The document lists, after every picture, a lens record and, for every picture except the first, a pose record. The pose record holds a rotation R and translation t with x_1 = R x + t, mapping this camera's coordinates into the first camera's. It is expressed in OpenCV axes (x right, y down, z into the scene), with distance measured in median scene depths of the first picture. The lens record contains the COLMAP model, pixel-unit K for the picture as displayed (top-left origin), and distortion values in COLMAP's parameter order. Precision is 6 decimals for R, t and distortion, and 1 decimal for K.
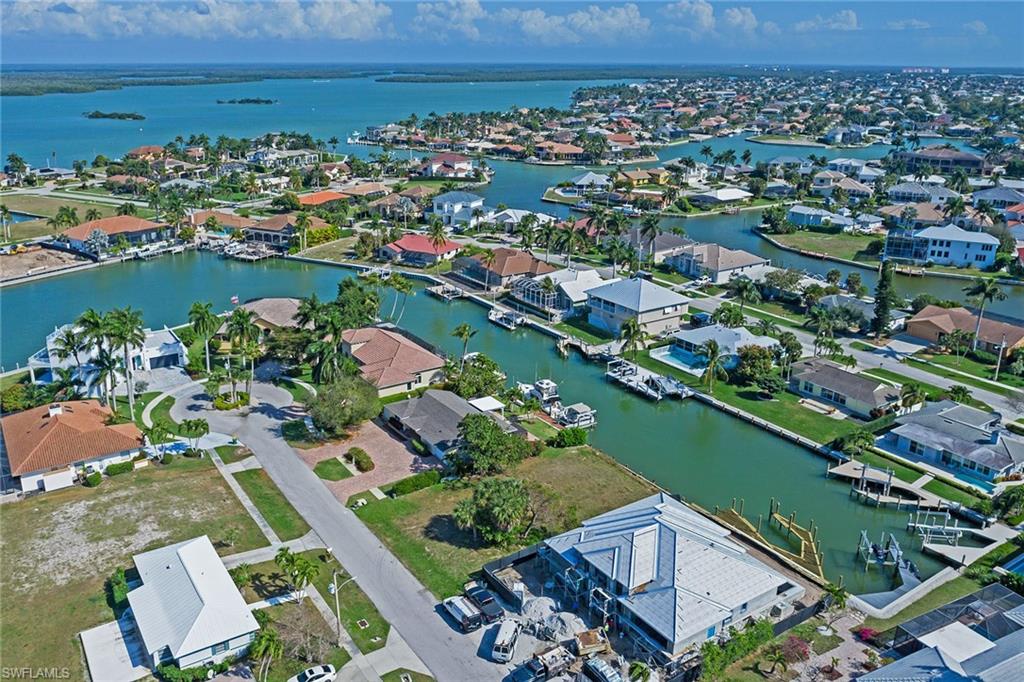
lens RADIAL K [[807.0, 0, 473.5], [0, 807.0, 338.6], [0, 0, 1]] dist [-0.027796, 0.009263]
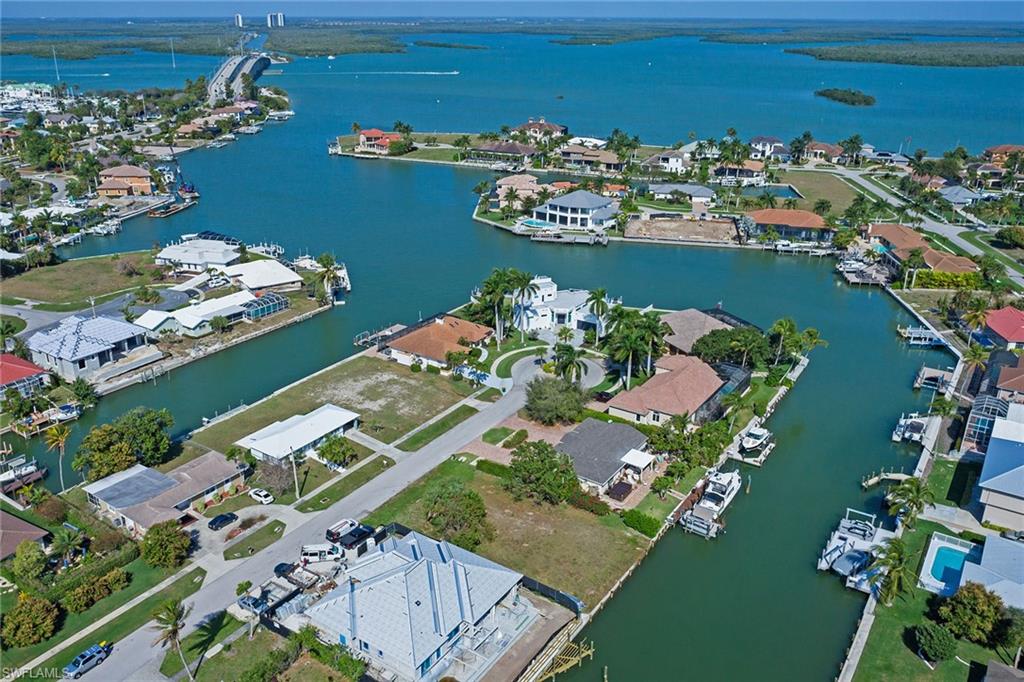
lens RADIAL K [[807.0, 0, 473.5], [0, 807.0, 338.6], [0, 0, 1]] dist [-0.027796, 0.009263]
pose [[0.376889, 0.339502, -0.861796, 0.799501], [-0.297094, 0.925556, 0.234693, -0.247095], [0.877320, 0.167581, 0.449696, 0.349628]]
